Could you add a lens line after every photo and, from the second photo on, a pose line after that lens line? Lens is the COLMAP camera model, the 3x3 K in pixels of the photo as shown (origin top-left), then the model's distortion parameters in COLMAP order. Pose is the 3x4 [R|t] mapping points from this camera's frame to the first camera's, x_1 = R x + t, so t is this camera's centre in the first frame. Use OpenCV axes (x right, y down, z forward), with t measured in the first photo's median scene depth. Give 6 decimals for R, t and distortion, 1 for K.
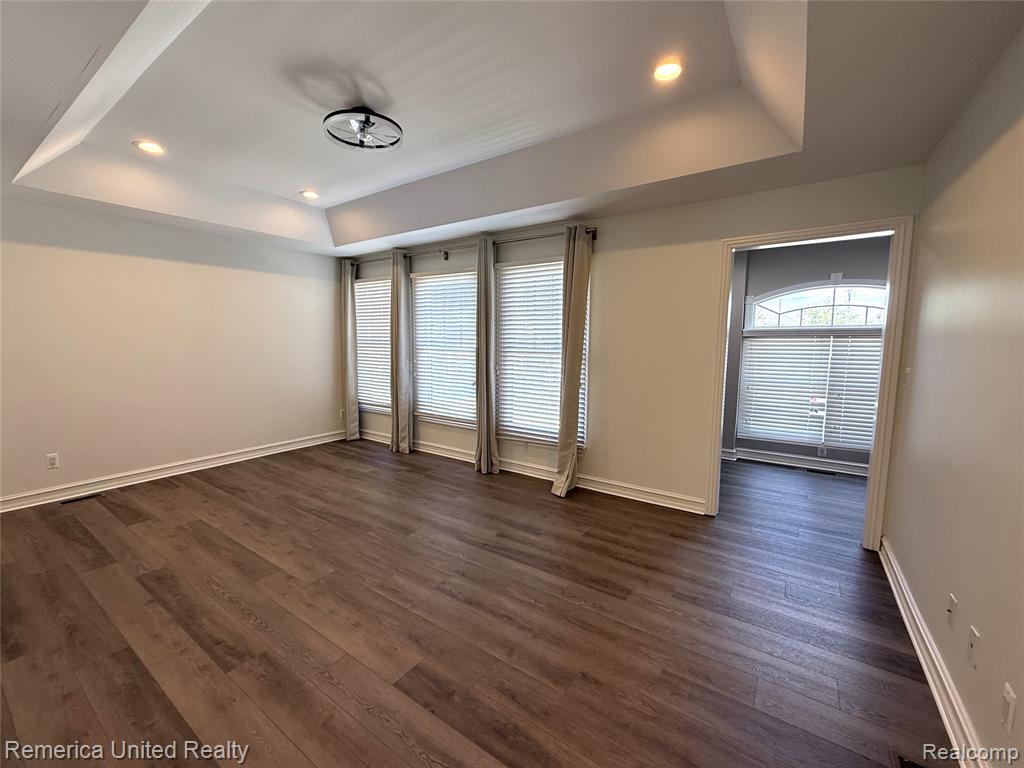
lens RADIAL K [[412.2, 0, 515.5], [0, 412.2, 383.4], [0, 0, 1]] dist [0.011854, 0.000155]
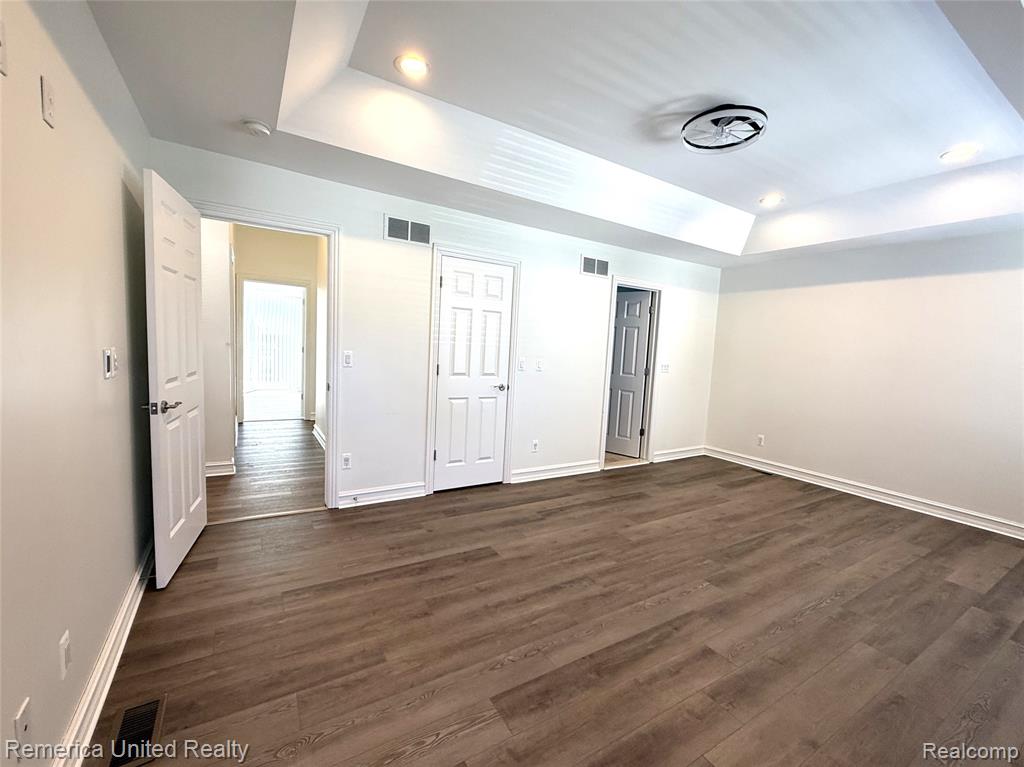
lens RADIAL K [[434.4, 0, 513.1], [0, 434.4, 382.9], [0, 0, 1]] dist [0.002293, 0.000093]
pose [[-0.402316, 0.051924, -0.914027, 0.859377], [-0.152646, 0.980610, 0.122895, -0.089867], [0.902685, 0.188965, -0.386589, 1.169517]]
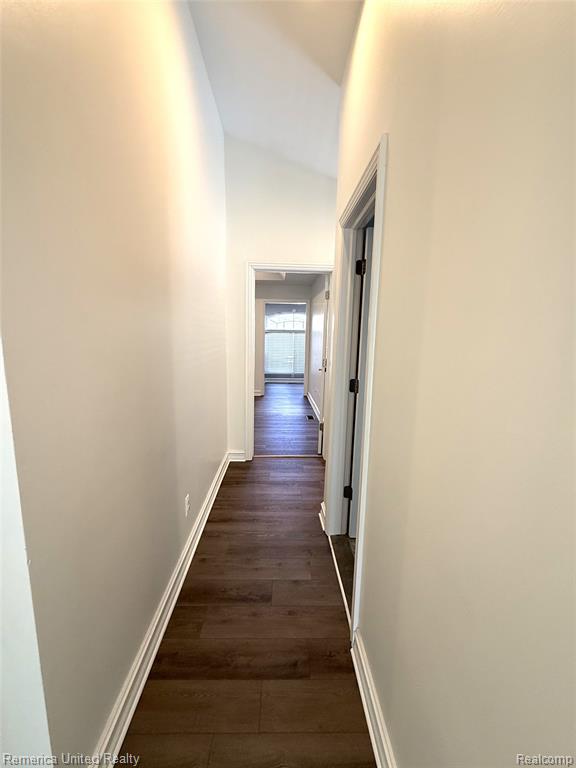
lens RADIAL K [[309.1, 0, 286.3], [0, 309.1, 384.9], [0, 0, 1]] dist [0.011854, 0.000155]
pose [[0.802569, -0.079138, 0.591286, -0.449310], [0.049066, 0.996560, 0.066782, 0.078261], [-0.594538, -0.024585, 0.803692, -0.551990]]
